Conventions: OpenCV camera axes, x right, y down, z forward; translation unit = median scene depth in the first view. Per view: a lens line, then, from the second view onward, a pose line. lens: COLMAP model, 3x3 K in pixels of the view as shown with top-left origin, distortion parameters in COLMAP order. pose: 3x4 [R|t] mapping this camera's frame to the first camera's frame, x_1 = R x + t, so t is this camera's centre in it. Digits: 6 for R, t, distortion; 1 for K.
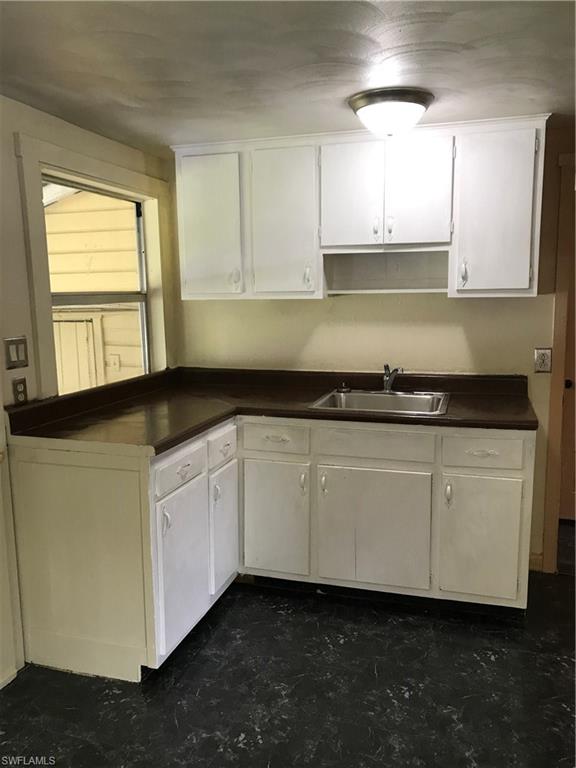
lens RADIAL K [[630.7, 0, 285.2], [0, 630.7, 386.8], [0, 0, 1]] dist [0.035271, -0.040457]
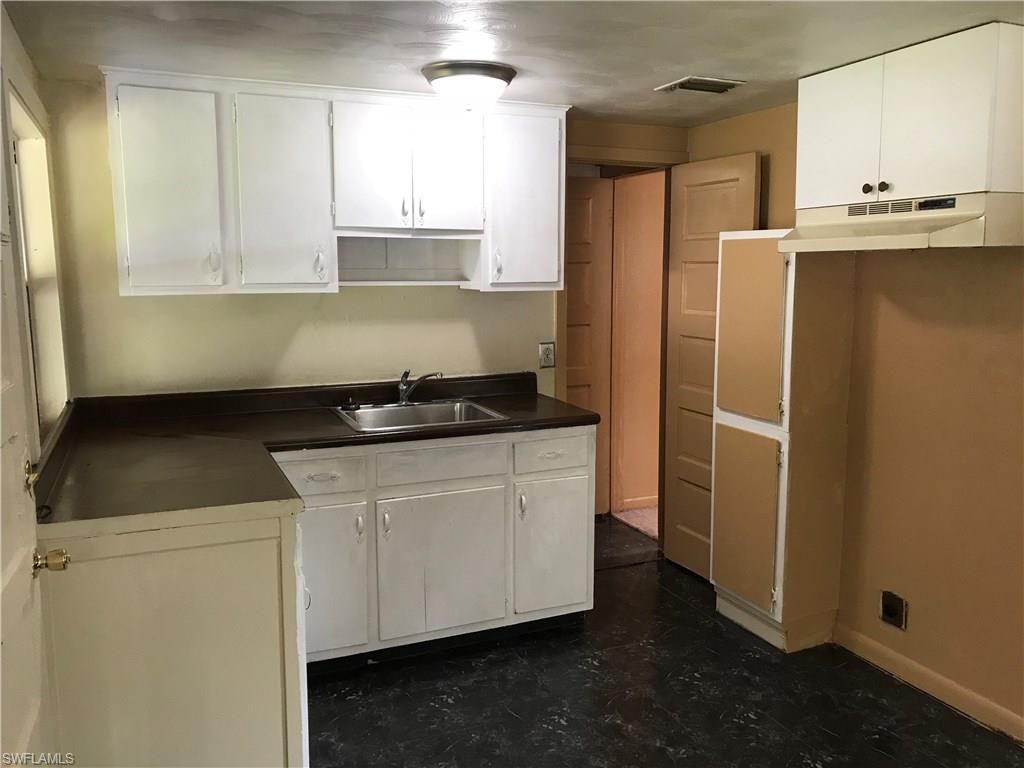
lens RADIAL K [[840.9, 0, 513.3], [0, 840.9, 381.5], [0, 0, 1]] dist [0.035271, -0.040457]
pose [[0.761495, -0.077704, 0.643497, -0.487725], [0.091835, 0.995707, 0.011560, -0.022760], [-0.641633, 0.050293, 0.765362, 0.063429]]
